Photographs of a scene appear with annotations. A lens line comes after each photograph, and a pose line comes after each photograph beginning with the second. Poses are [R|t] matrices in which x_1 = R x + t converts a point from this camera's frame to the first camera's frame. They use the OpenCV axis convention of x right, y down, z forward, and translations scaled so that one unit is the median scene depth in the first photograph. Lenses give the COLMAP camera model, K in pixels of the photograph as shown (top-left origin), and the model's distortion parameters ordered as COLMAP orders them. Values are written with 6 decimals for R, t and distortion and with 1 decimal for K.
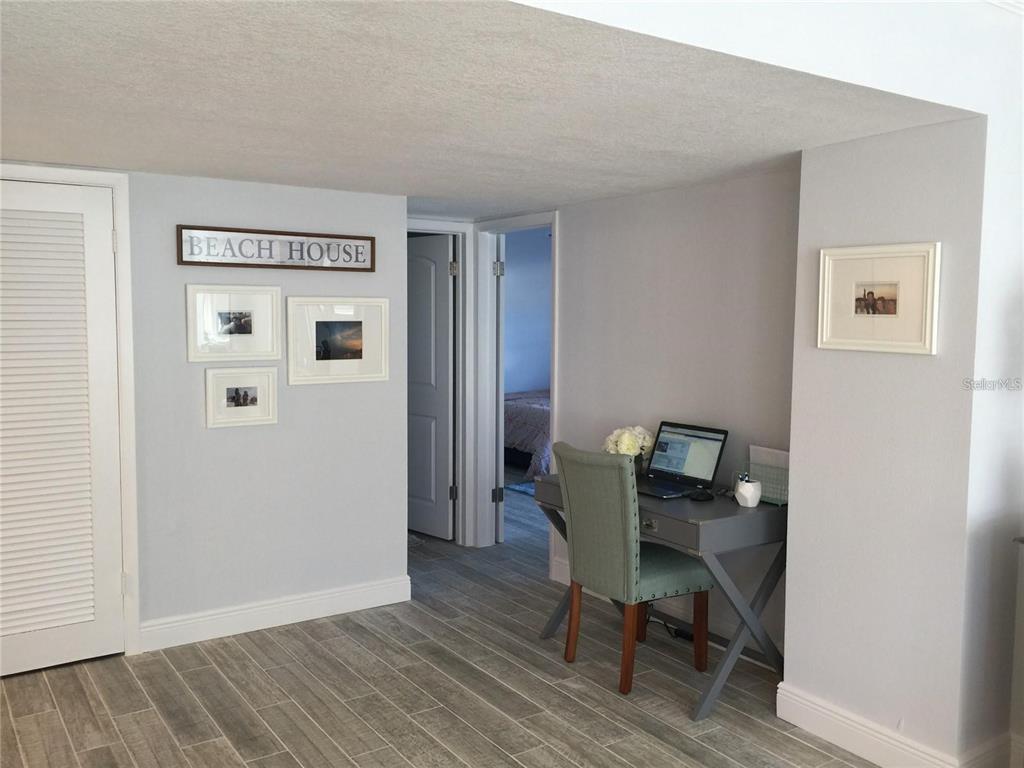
lens RADIAL K [[877.2, 0, 510.5], [0, 877.2, 379.9], [0, 0, 1]] dist [0.070429, -0.092451]
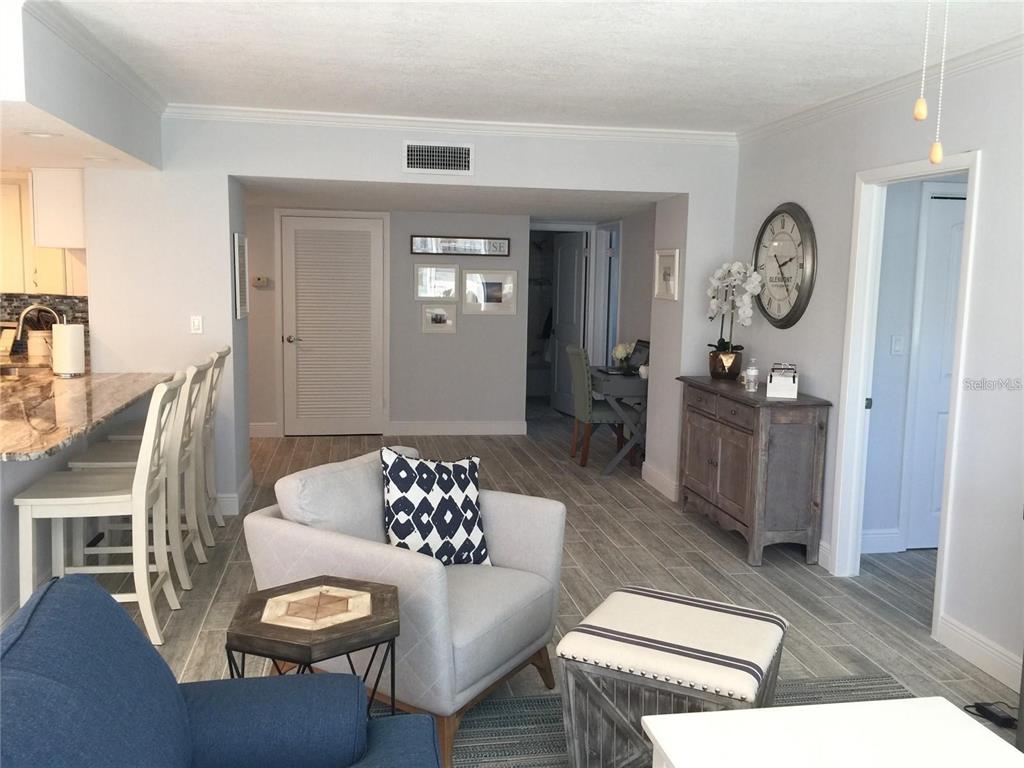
lens RADIAL K [[877.2, 0, 514.2], [0, 877.2, 375.9], [0, 0, 1]] dist [0.070429, -0.092451]
pose [[0.914783, 0.058531, -0.399682, 0.710379], [-0.046218, 0.998115, 0.040384, 0.064406], [0.401292, -0.018470, 0.915764, -0.832321]]
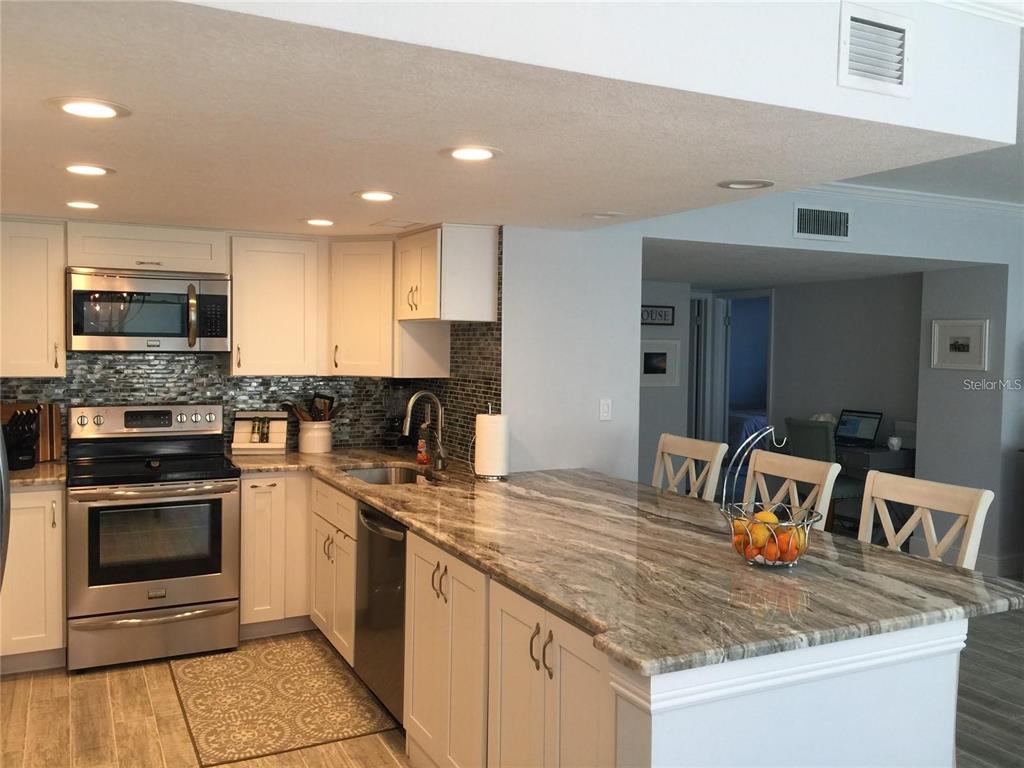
lens RADIAL K [[877.2, 0, 511.0], [0, 877.2, 381.6], [0, 0, 1]] dist [0.070429, -0.092451]
pose [[0.991221, 0.014327, -0.131434, -0.279941], [-0.018967, 0.999238, -0.034120, 0.067925], [0.130845, 0.036313, 0.990738, -0.938384]]
